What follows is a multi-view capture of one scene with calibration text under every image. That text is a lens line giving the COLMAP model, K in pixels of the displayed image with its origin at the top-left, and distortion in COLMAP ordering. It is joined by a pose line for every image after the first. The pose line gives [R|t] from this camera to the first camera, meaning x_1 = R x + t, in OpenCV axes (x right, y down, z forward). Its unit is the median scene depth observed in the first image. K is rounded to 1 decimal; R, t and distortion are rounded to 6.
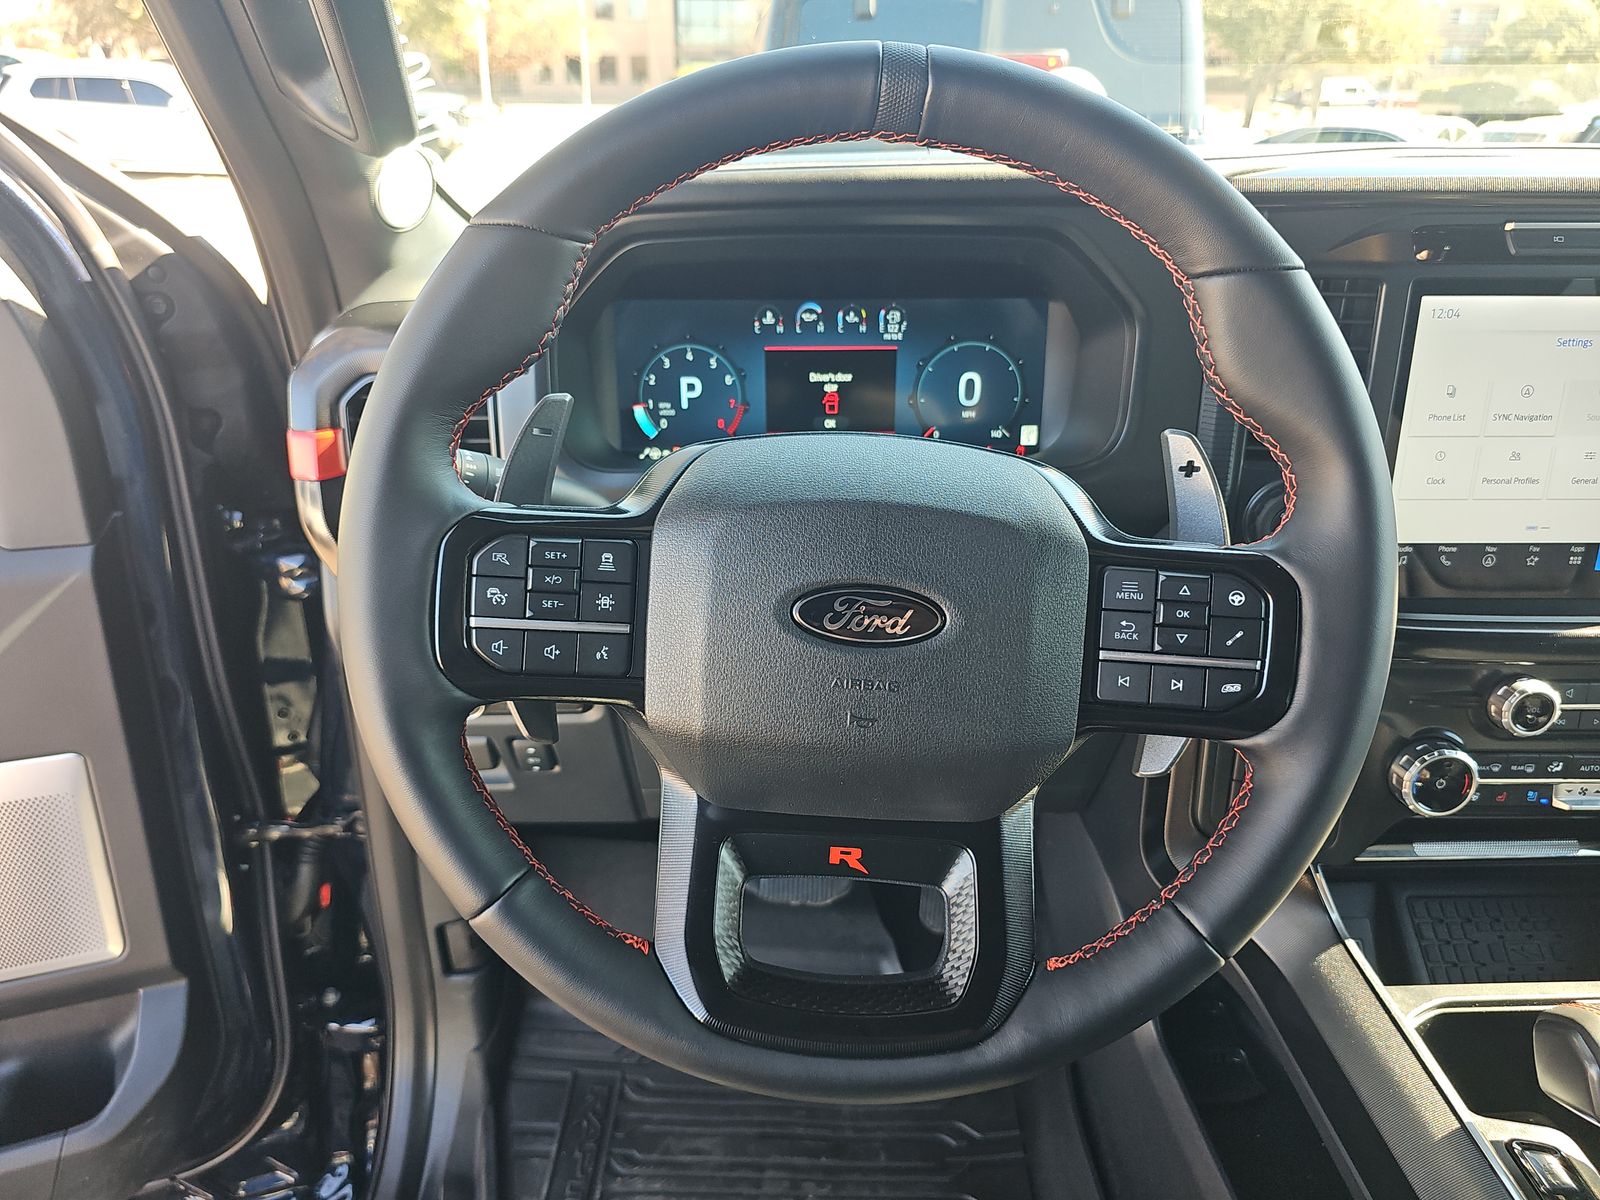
lens RADIAL K [[1073.8, 0, 798.5], [0, 1073.8, 611.1], [0, 0, 1]] dist [0.030283, -0.026572]
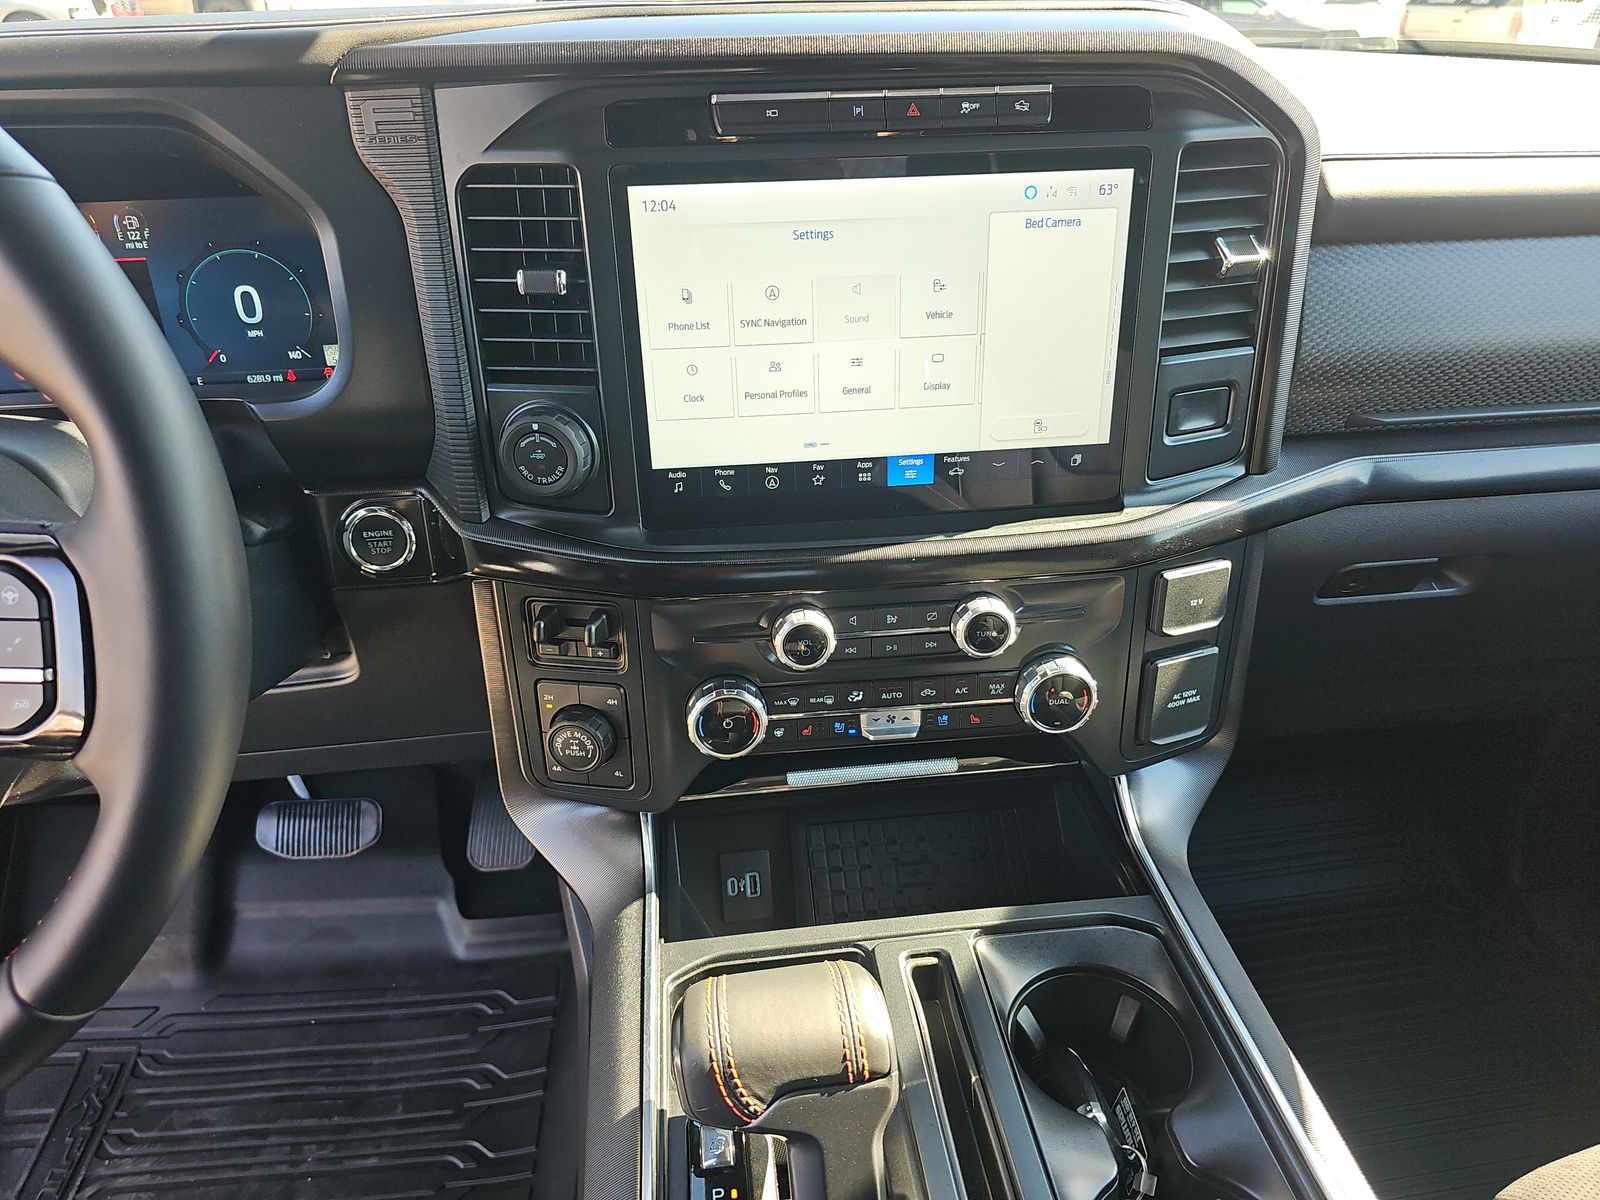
lens RADIAL K [[1073.8, 0, 809.4], [0, 1073.8, 613.6], [0, 0, 1]] dist [0.030283, -0.026572]
pose [[0.994702, -0.064233, 0.080266, 0.525953], [0.055053, 0.992209, 0.111762, -0.032126], [-0.086820, -0.106751, 0.990488, 0.072131]]
